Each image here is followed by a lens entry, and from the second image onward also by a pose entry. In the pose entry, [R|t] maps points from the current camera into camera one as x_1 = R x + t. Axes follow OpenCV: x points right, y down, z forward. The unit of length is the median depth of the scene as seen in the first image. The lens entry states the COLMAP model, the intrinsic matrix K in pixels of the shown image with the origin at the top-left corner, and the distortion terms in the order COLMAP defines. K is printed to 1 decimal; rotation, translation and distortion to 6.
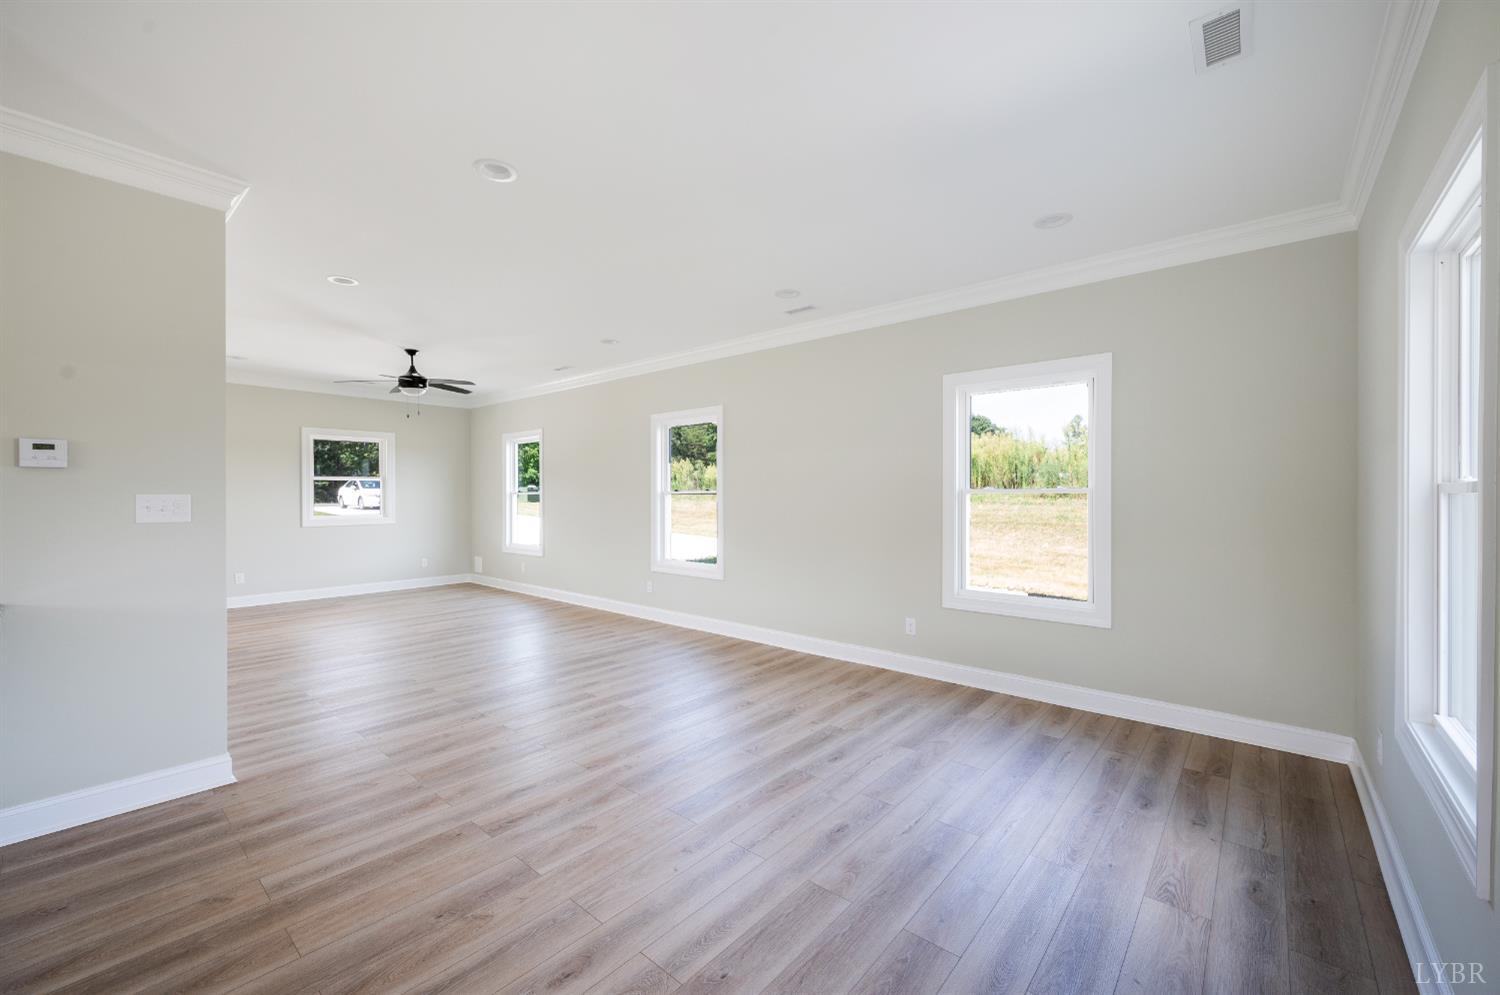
lens RADIAL K [[596.6, 0, 751.3], [0, 596.6, 497.4], [0, 0, 1]] dist [0.000557, -0.000137]
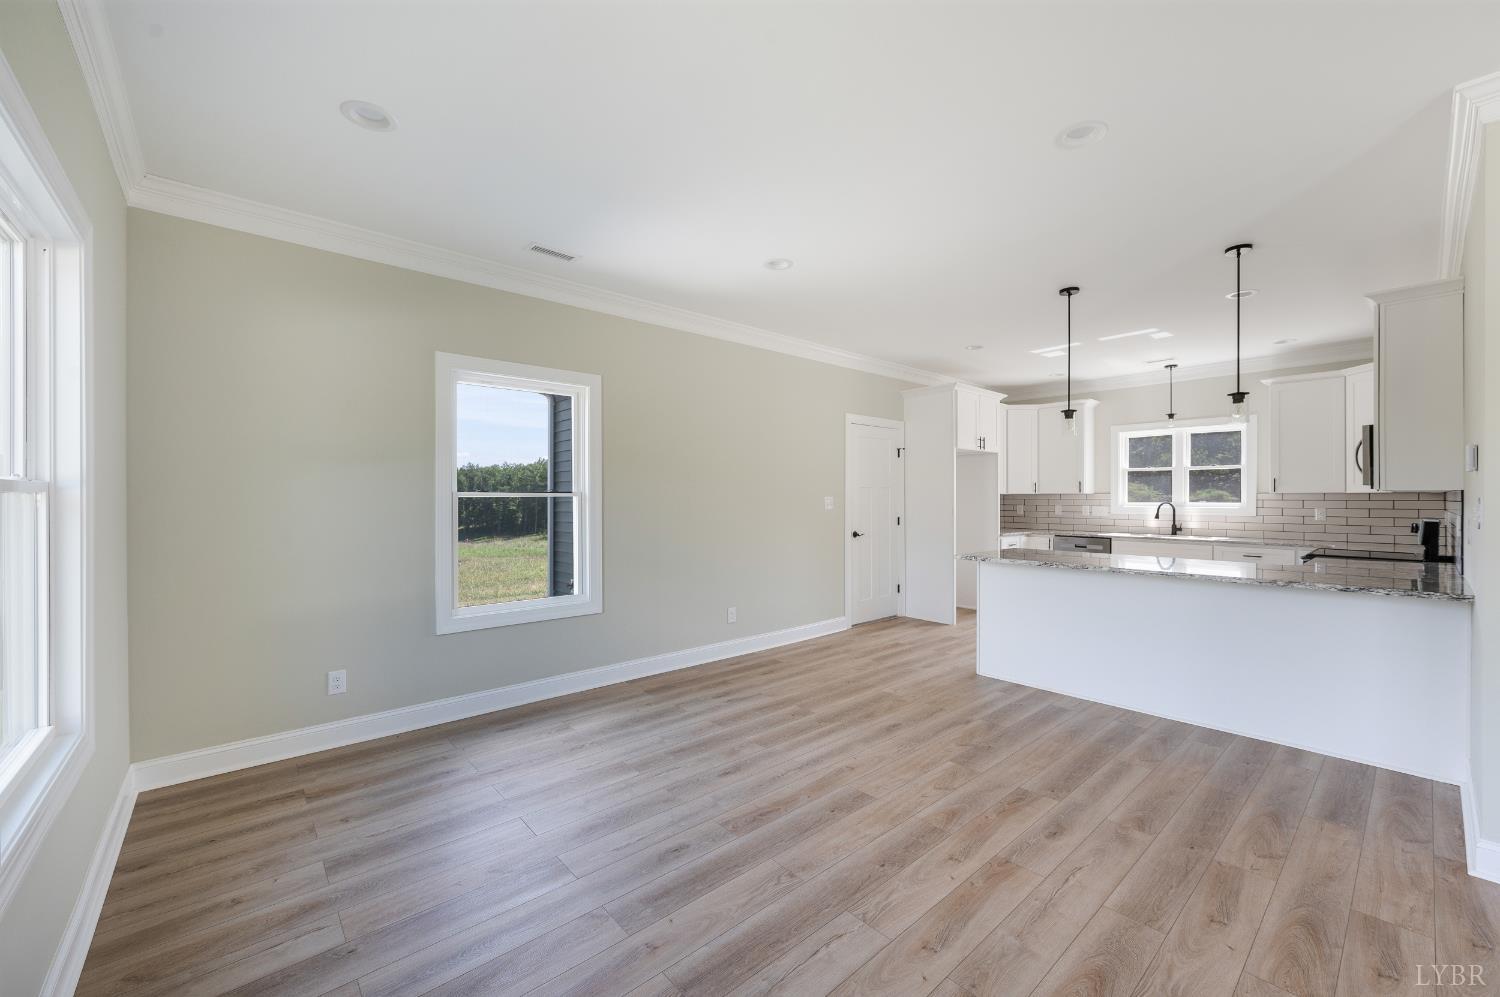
lens RADIAL K [[596.6, 0, 754.4], [0, 596.6, 498.3], [0, 0, 1]] dist [0.000557, -0.000137]
pose [[-0.990900, -0.001616, 0.134588, -0.063105], [-0.001202, 0.999994, 0.003161, -0.006390], [-0.134592, 0.002970, -0.990897, 1.983306]]
